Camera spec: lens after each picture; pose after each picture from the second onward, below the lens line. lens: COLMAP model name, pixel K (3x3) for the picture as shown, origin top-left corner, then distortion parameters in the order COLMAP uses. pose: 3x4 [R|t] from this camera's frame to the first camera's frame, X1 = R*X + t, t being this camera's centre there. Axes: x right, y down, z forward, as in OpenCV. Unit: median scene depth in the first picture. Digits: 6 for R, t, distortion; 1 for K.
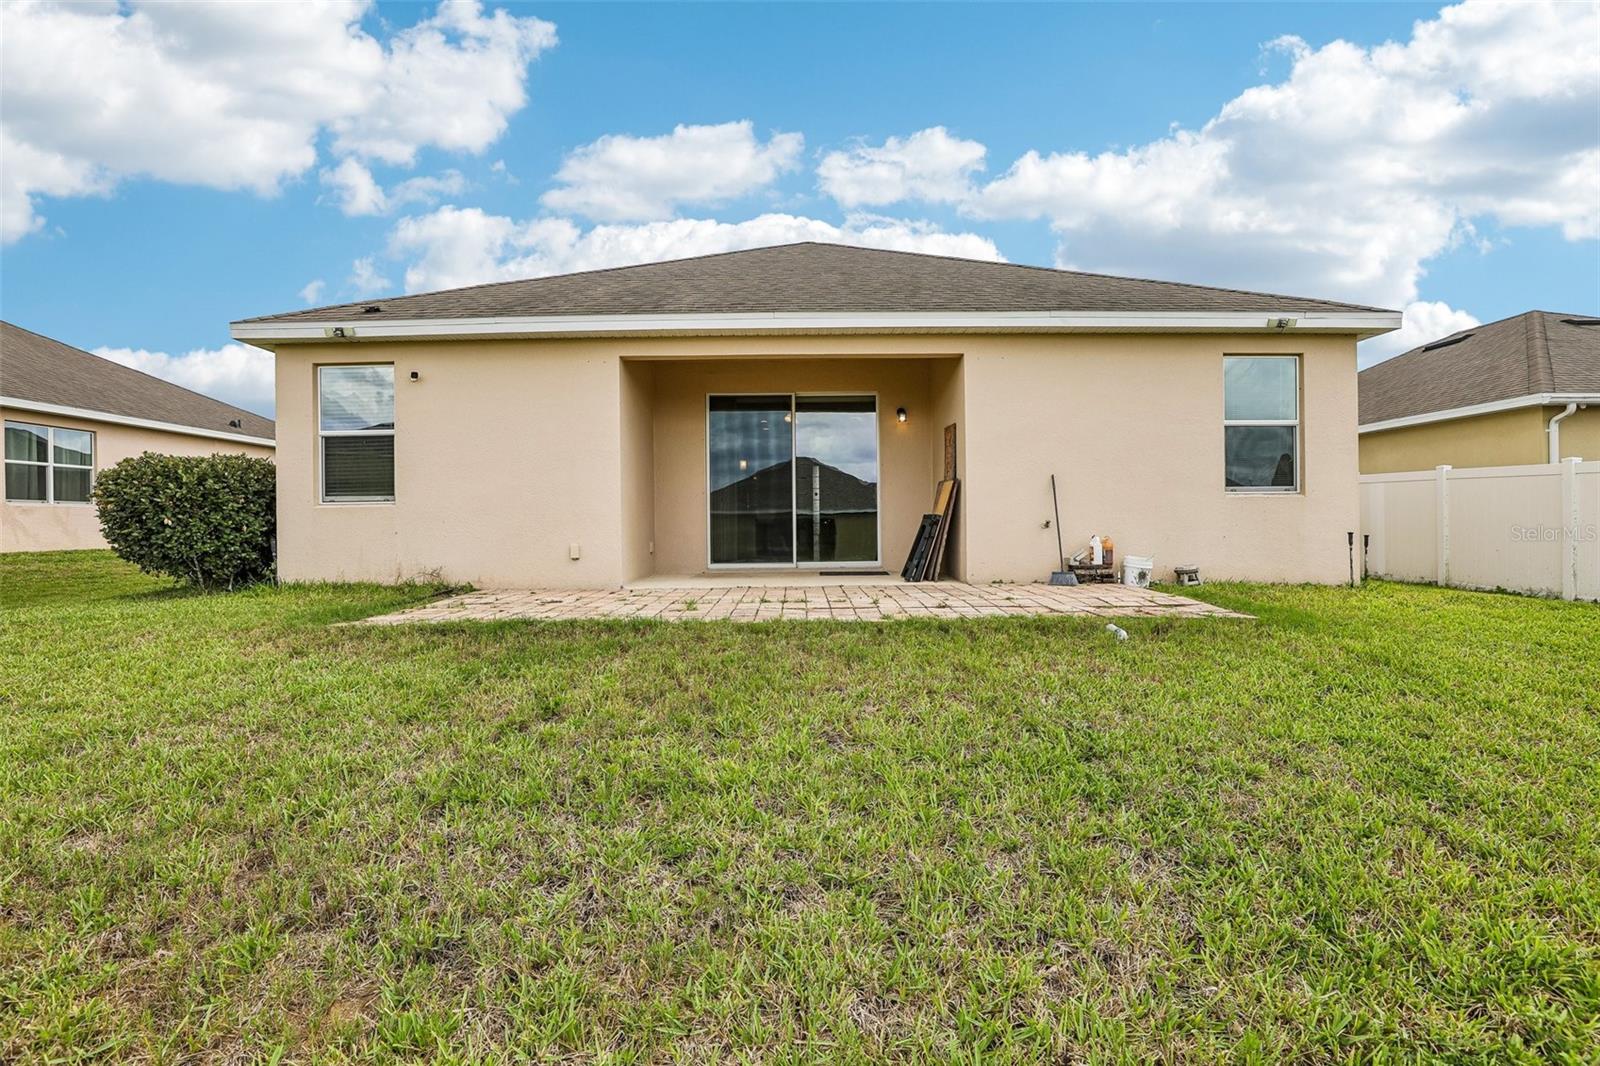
lens RADIAL K [[748.4, 0, 801.0], [0, 748.4, 527.3], [0, 0, 1]] dist [-0.043074, 0.013088]
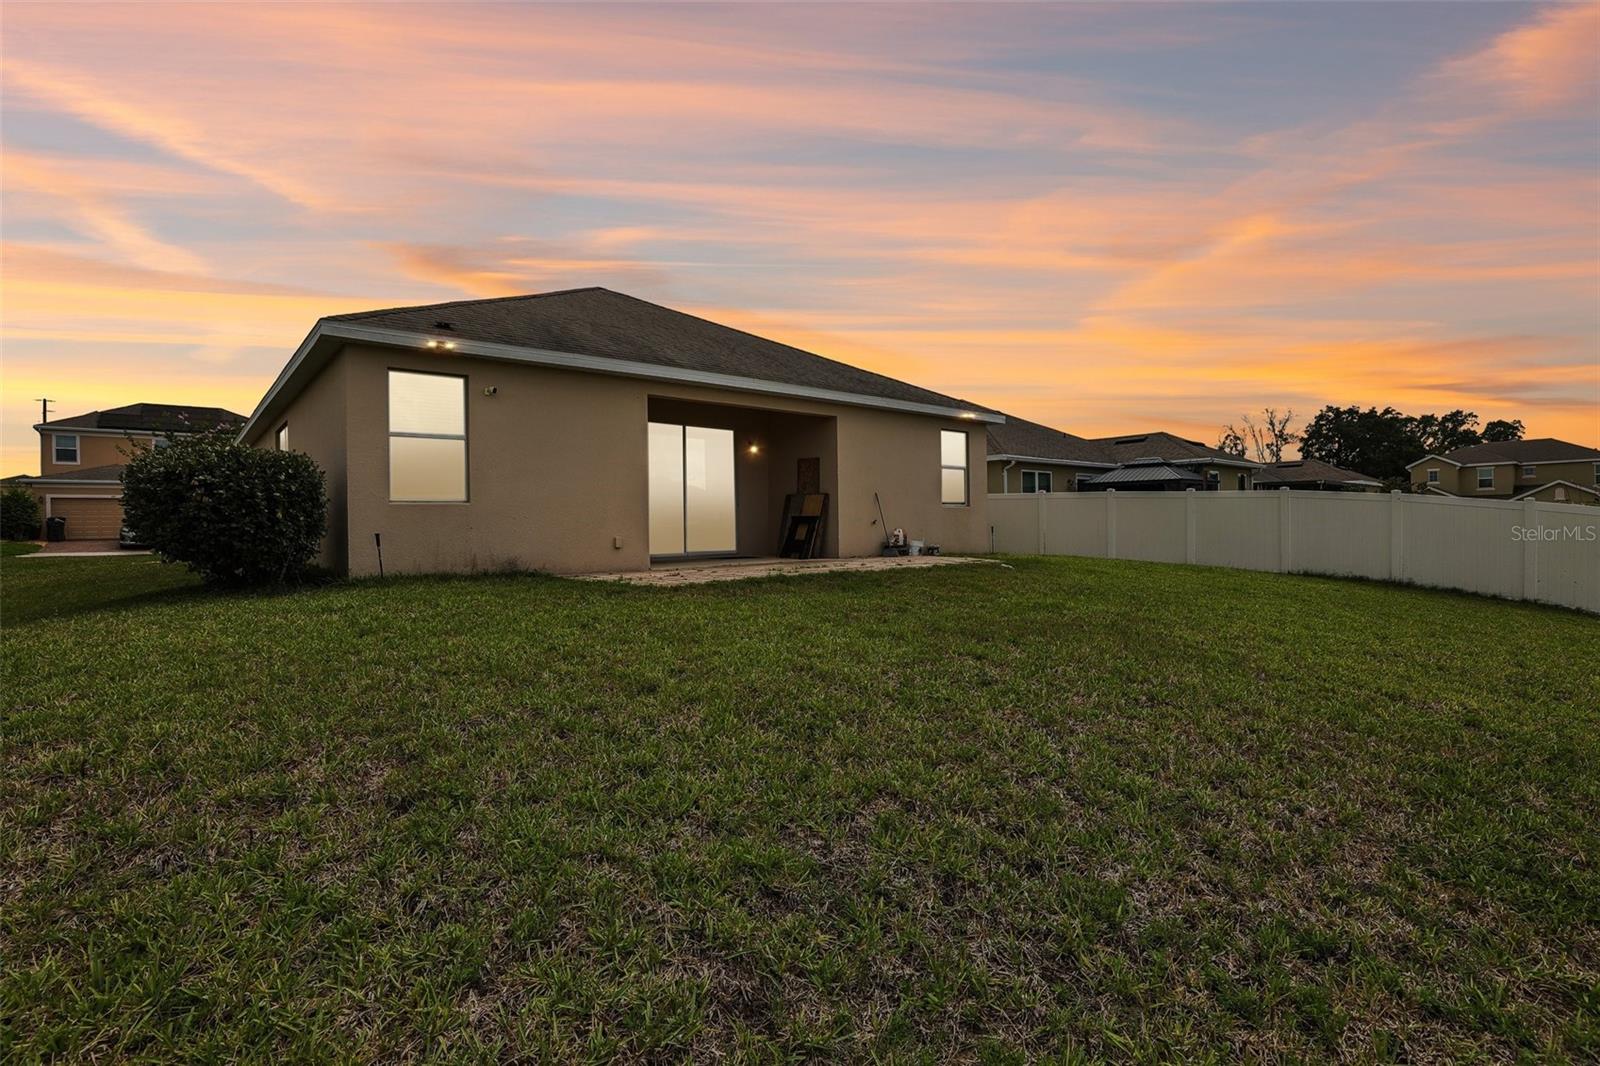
lens RADIAL K [[748.4, 0, 801.0], [0, 748.4, 527.3], [0, 0, 1]] dist [-0.043074, 0.013088]
pose [[0.767242, -0.004175, 0.641344, -0.917628], [0.010456, 0.999927, -0.006000, 0.016236], [-0.641273, 0.011310, 0.767230, -0.225459]]
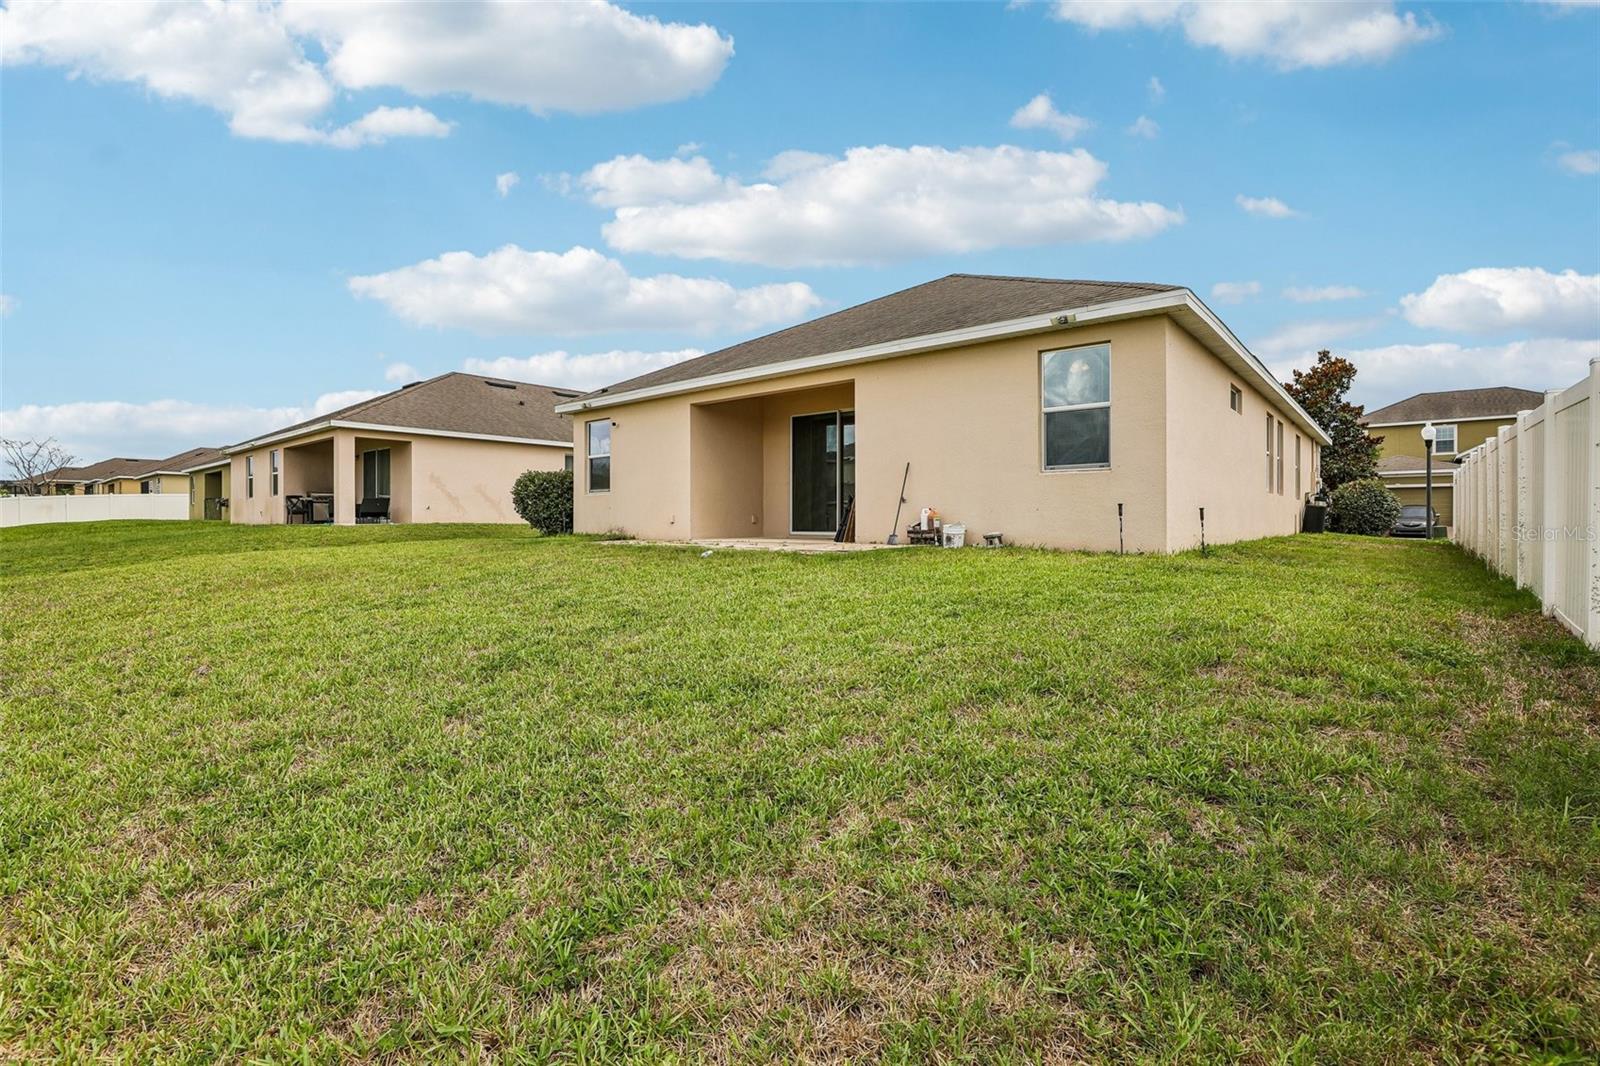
lens RADIAL K [[748.4, 0, 801.0], [0, 748.4, 527.3], [0, 0, 1]] dist [-0.043074, 0.013088]
pose [[0.761826, 0.012946, -0.647653, 1.048961], [-0.012061, 0.999910, 0.005801, 0.038980], [0.647670, 0.003392, 0.761914, -0.130459]]
